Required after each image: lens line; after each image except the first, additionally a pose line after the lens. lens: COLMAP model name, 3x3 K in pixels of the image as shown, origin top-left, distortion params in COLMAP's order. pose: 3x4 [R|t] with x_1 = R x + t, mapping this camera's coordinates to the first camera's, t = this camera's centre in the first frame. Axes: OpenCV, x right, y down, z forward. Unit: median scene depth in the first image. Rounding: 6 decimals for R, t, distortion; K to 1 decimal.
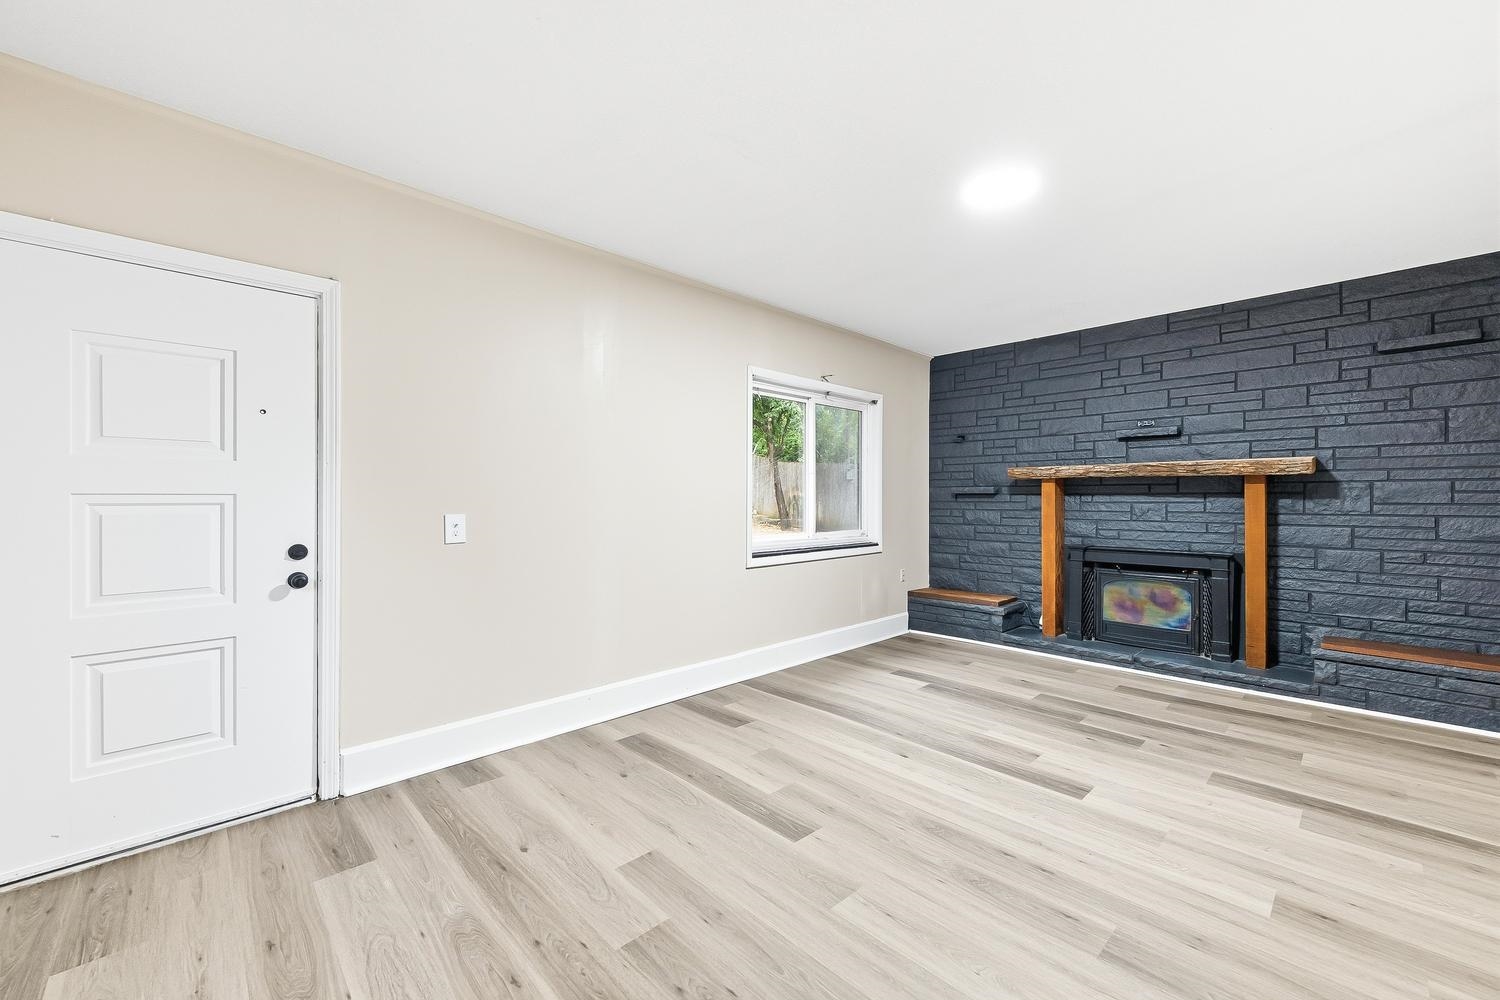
lens RADIAL K [[608.9, 0, 752.5], [0, 608.9, 496.7], [0, 0, 1]] dist [-0.002261, -0.000135]
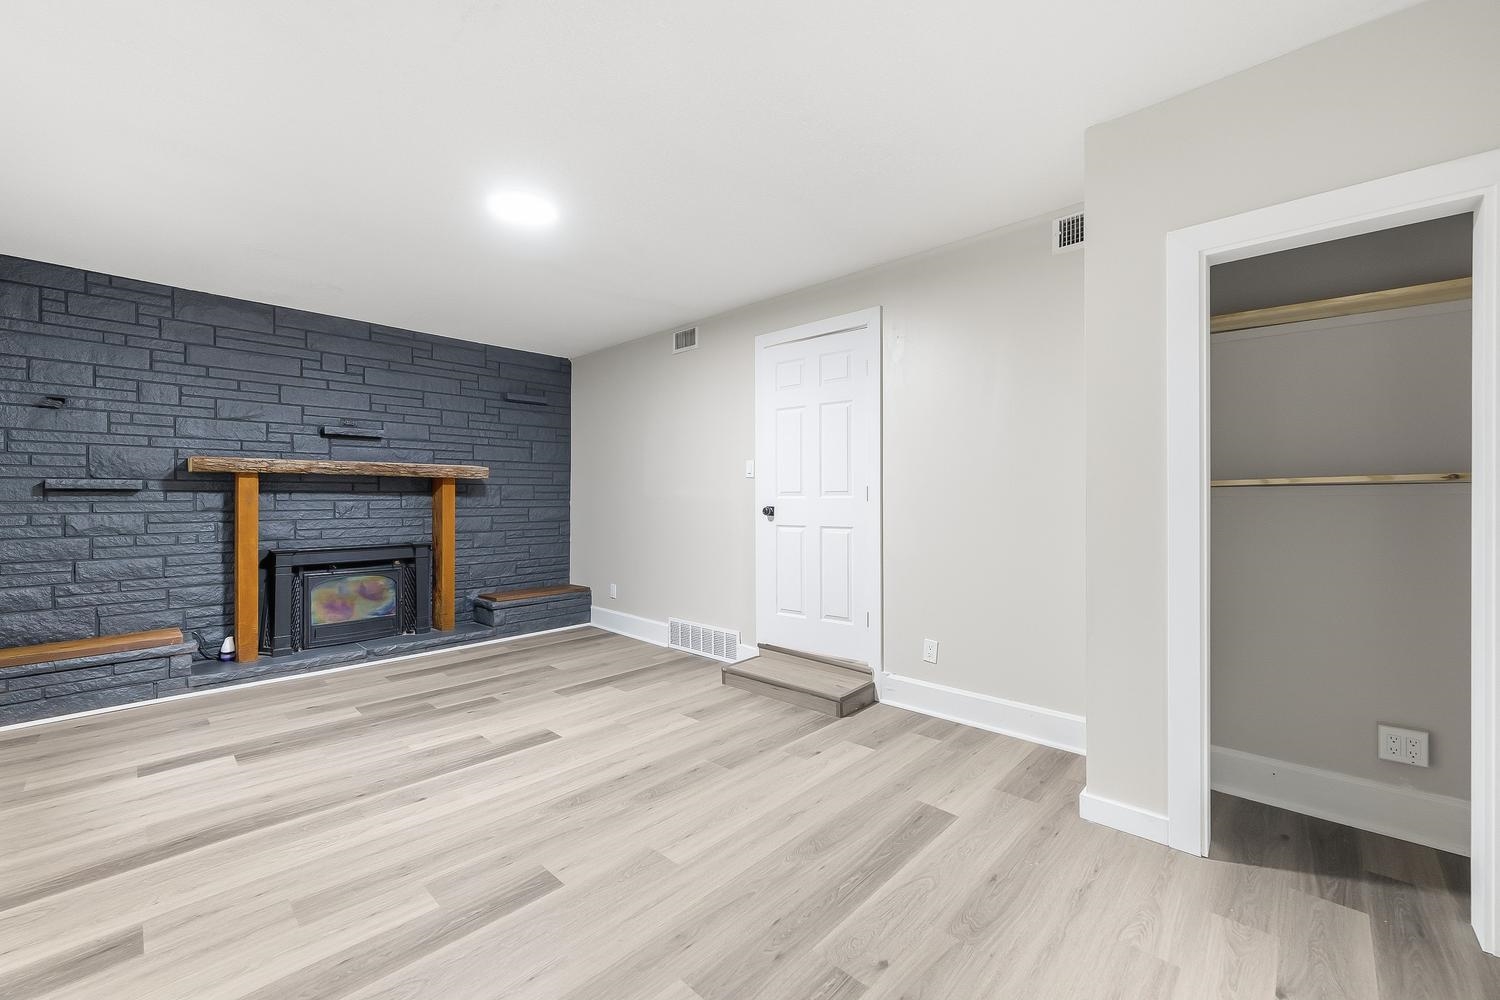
lens RADIAL K [[608.9, 0, 752.3], [0, 608.9, 499.5], [0, 0, 1]] dist [-0.002261, -0.000135]
pose [[-0.069363, -0.005571, 0.997576, -0.453055], [-0.003040, 0.999981, 0.005374, 0.000516], [-0.997587, -0.002660, -0.069379, 0.430923]]
